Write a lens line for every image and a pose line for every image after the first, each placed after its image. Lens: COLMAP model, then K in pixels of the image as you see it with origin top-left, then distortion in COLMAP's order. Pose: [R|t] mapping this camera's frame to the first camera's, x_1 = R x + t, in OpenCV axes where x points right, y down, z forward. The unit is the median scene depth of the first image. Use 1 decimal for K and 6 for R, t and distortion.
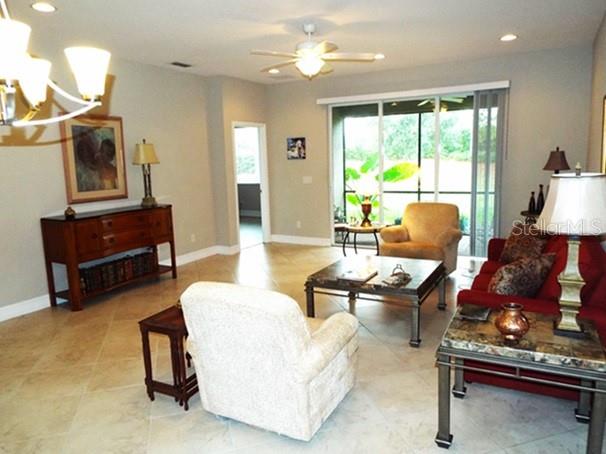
lens RADIAL K [[443.2, 0, 303.0], [0, 443.2, 227.0], [0, 0, 1]] dist [0.005942, 0.004158]
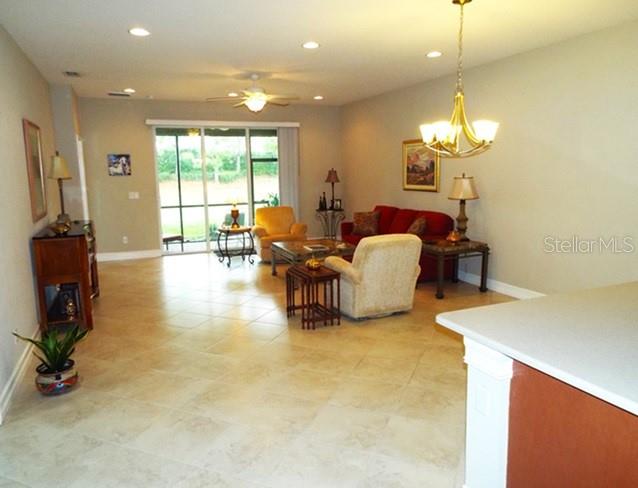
lens RADIAL K [[486.5, 0, 319.0], [0, 486.5, 244.0], [0, 0, 1]] dist [-0.001286, 0.000968]
pose [[0.628388, -0.102112, 0.771169, -0.604737], [0.122479, 0.991970, 0.031547, 0.022093], [-0.768198, 0.074628, 0.635848, -0.038417]]
